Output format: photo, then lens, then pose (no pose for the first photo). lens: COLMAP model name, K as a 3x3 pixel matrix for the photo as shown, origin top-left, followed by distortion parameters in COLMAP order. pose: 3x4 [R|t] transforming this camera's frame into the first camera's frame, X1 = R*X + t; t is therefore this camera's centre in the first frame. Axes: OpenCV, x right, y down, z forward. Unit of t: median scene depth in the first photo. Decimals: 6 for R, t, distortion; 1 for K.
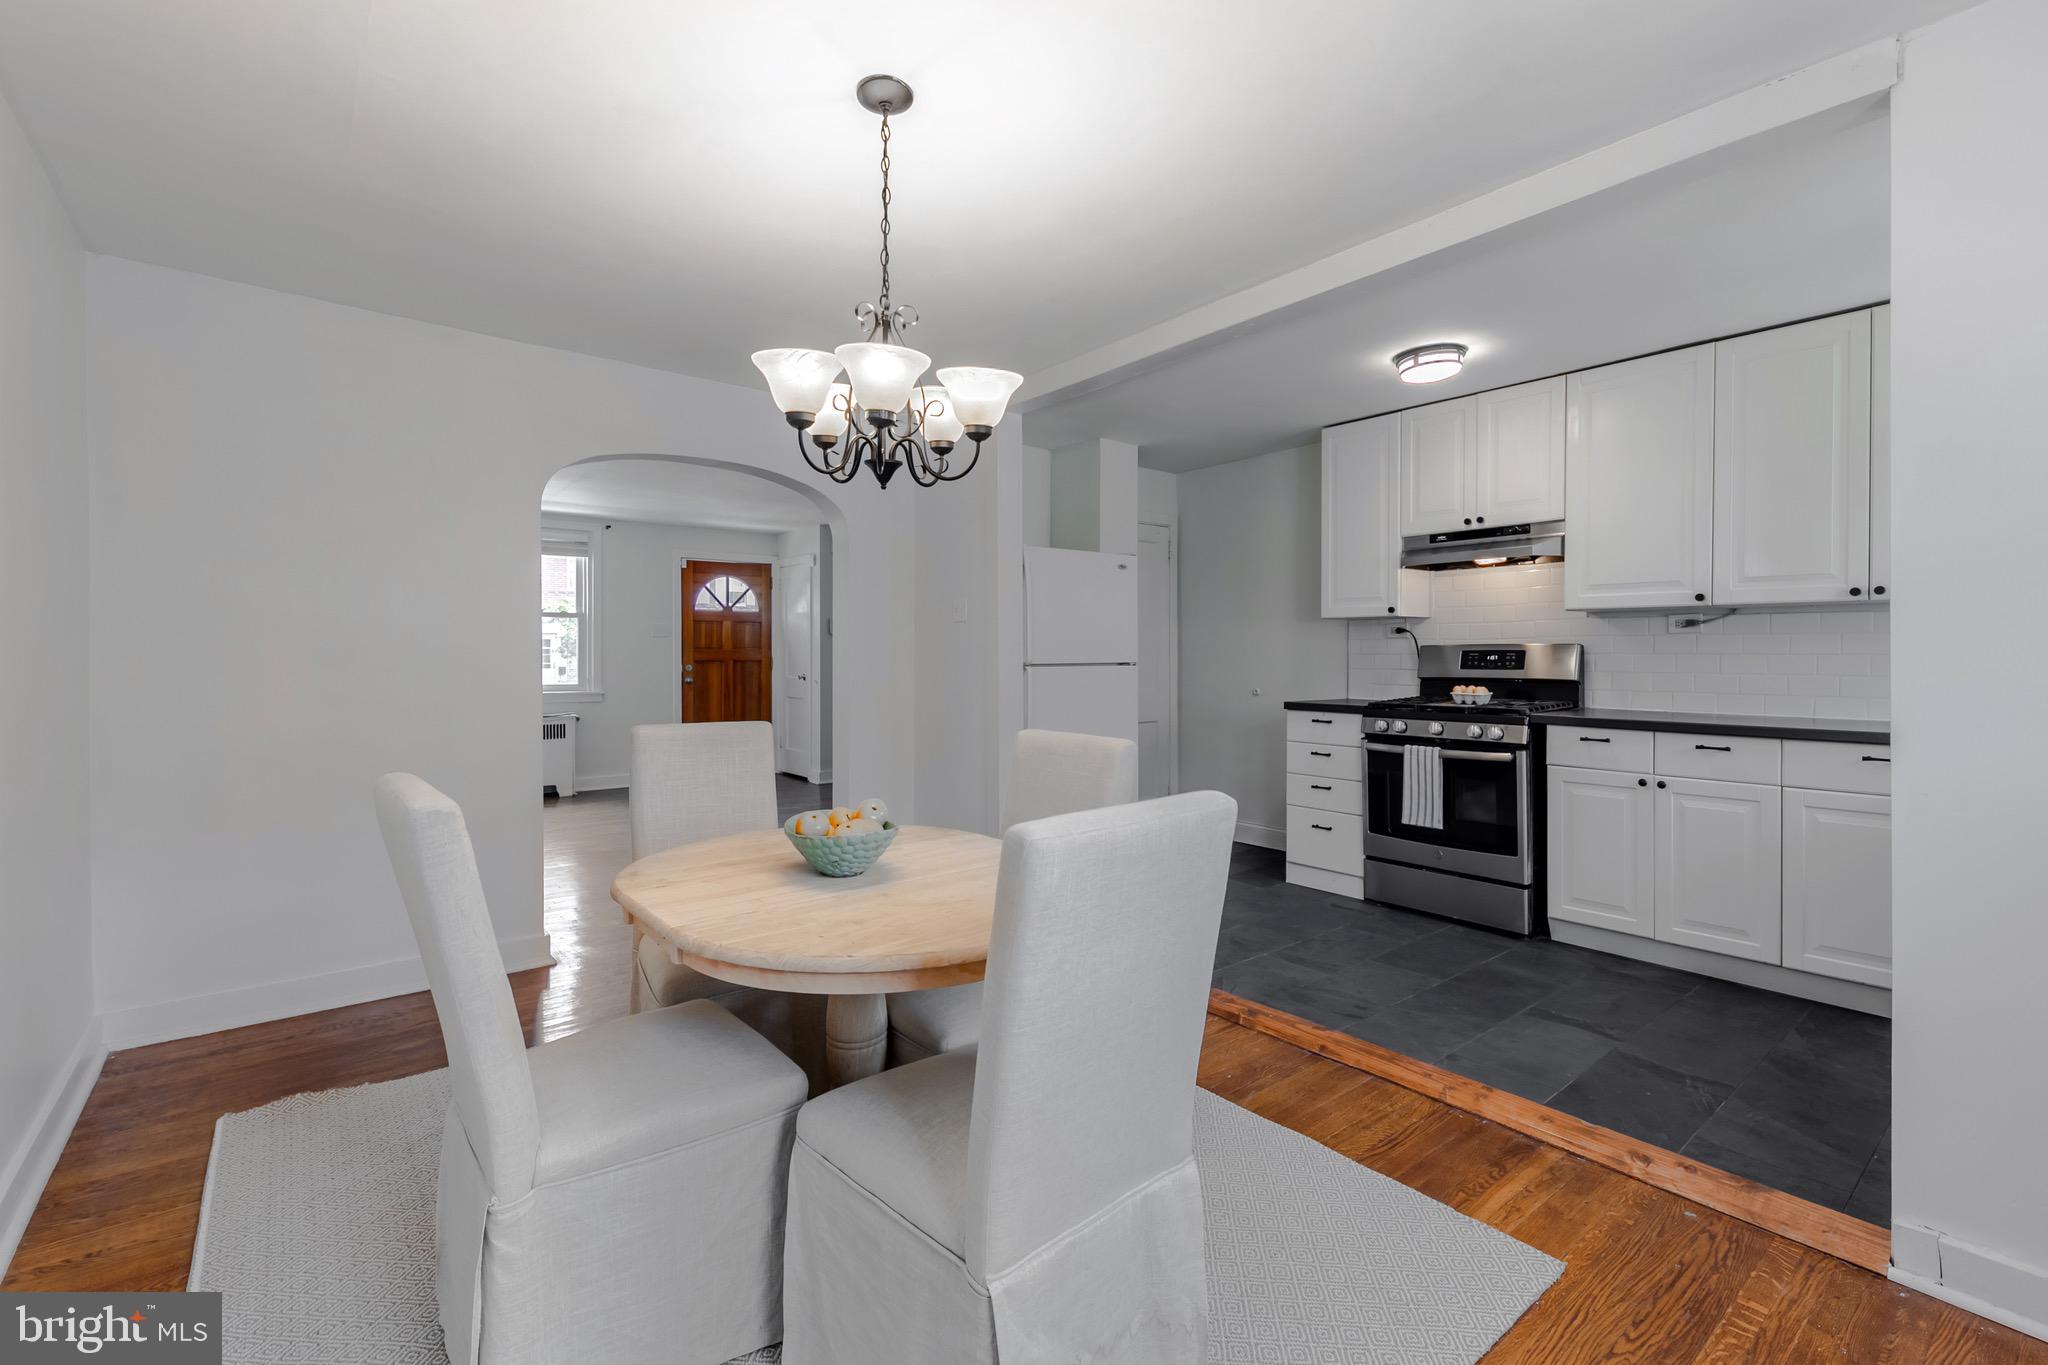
lens RADIAL K [[916.5, 0, 1007.0], [0, 916.5, 655.4], [0, 0, 1]] dist [0.010438, 0.001150]
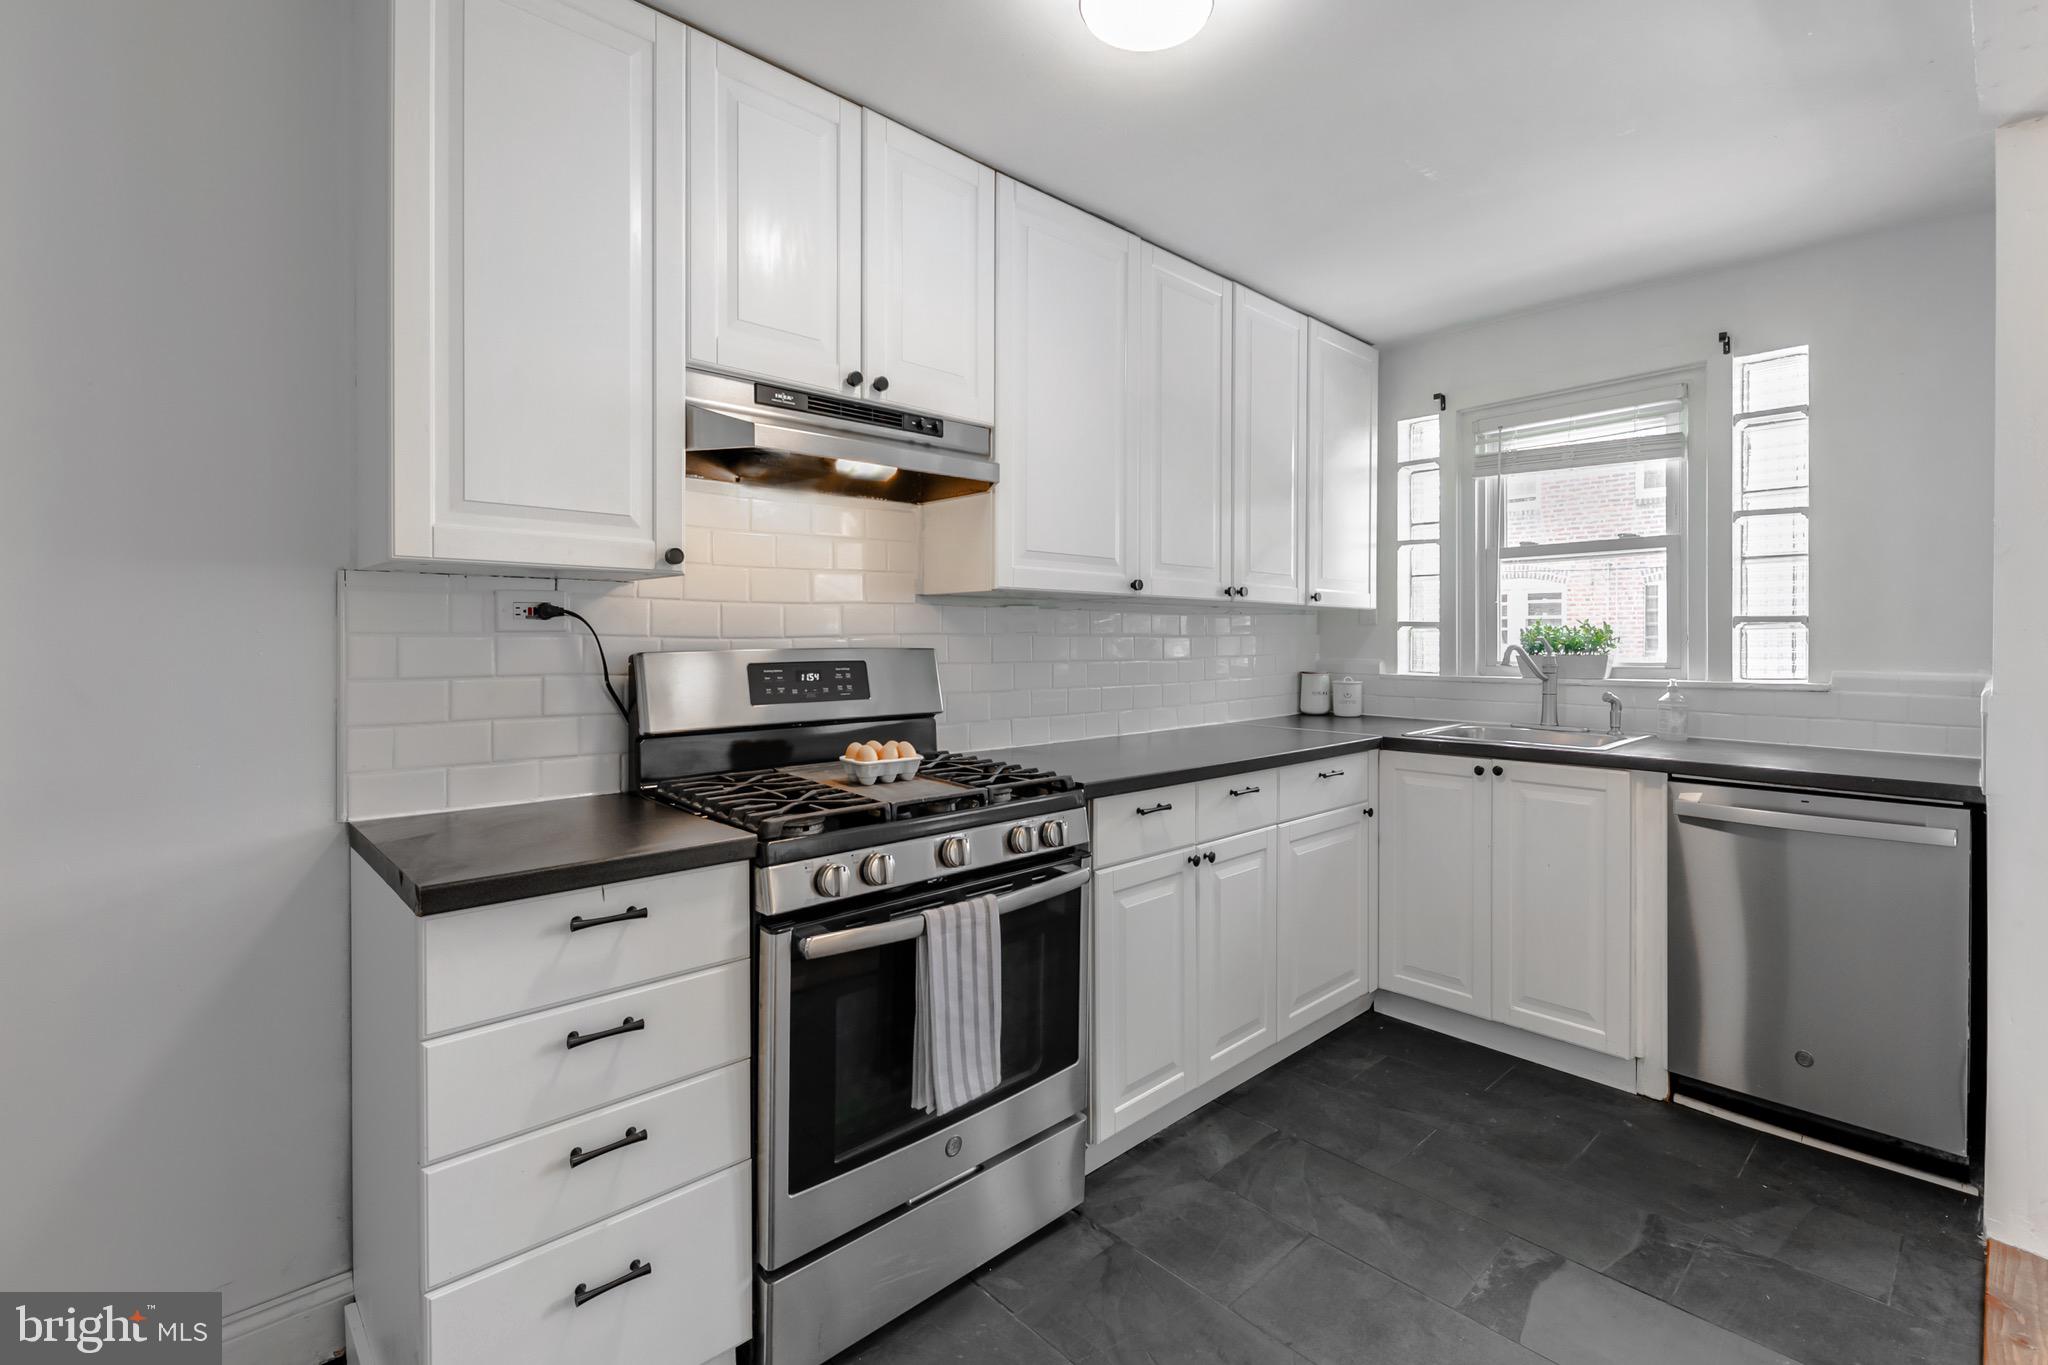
lens RADIAL K [[916.5, 0, 1072.8], [0, 916.5, 648.6], [0, 0, 1]] dist [0.010438, 0.001150]
pose [[-0.114509, -0.011275, 0.993358, 0.040889], [0.003978, 0.999922, 0.011809, -0.019274], [-0.993414, 0.005304, -0.114456, 1.010477]]
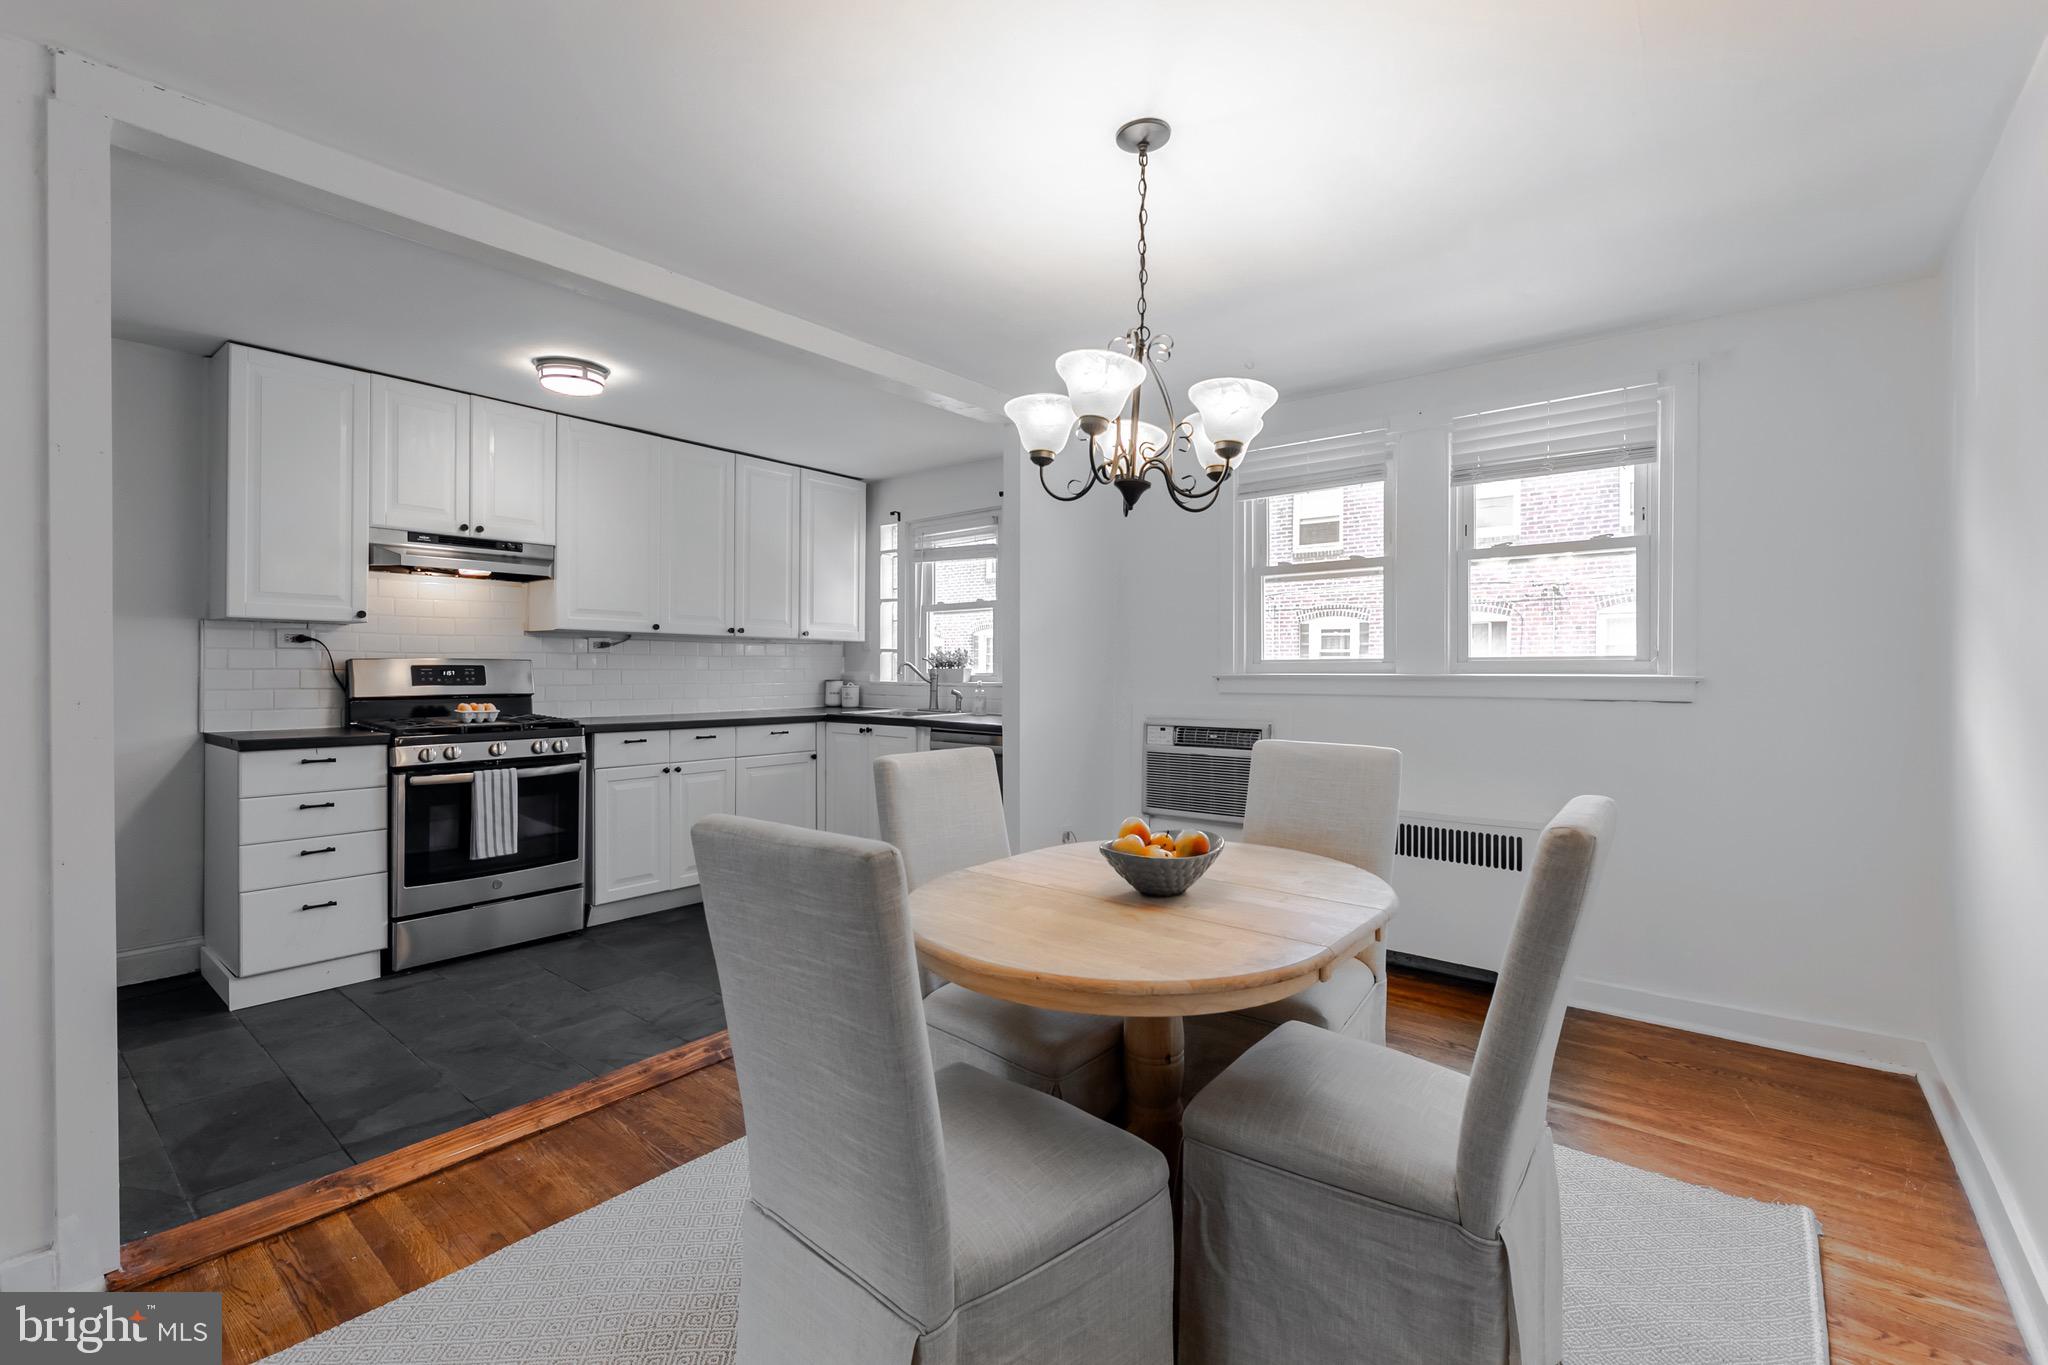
lens RADIAL K [[916.5, 0, 1001.0], [0, 916.5, 672.6], [0, 0, 1]] dist [0.010438, 0.001150]
pose [[-0.200263, -0.004733, 0.979731, -0.562453], [-0.001142, 0.999989, 0.004598, -0.003367], [-0.979741, -0.000198, -0.200267, 0.696840]]
